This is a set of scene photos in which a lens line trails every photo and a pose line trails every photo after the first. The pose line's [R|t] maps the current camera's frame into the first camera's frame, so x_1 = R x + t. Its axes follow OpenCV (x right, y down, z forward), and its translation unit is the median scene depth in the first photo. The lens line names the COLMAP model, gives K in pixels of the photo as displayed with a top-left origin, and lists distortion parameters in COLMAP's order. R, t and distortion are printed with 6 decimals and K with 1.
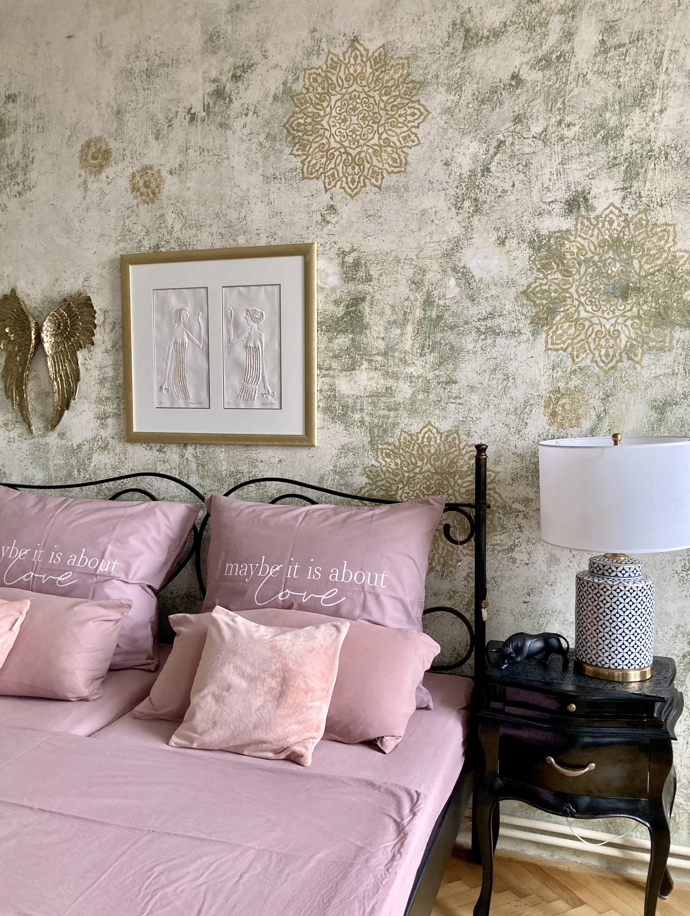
lens RADIAL K [[820.3, 0, 344.6], [0, 820.3, 460.2], [0, 0, 1]] dist [0.019451, -0.009822]
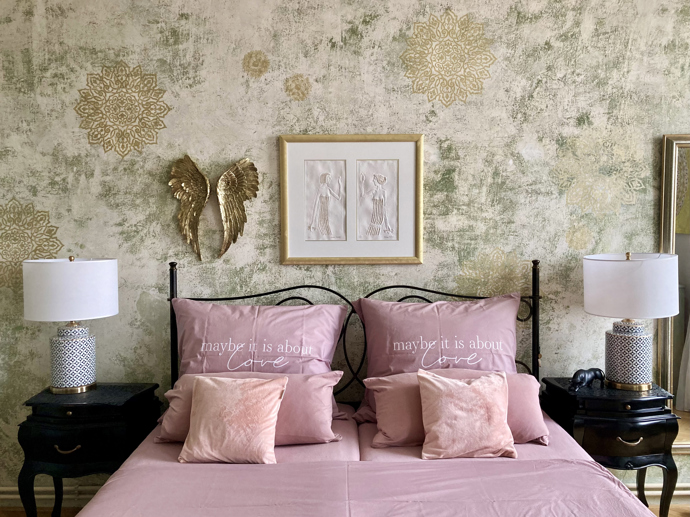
lens RADIAL K [[617.9, 0, 343.8], [0, 617.9, 256.2], [0, 0, 1]] dist [0.019451, -0.009822]
pose [[0.943762, -0.027521, 0.329479, -0.579386], [0.032333, 0.999435, -0.009131, -0.026531], [-0.329042, 0.019271, 0.944119, -0.056784]]
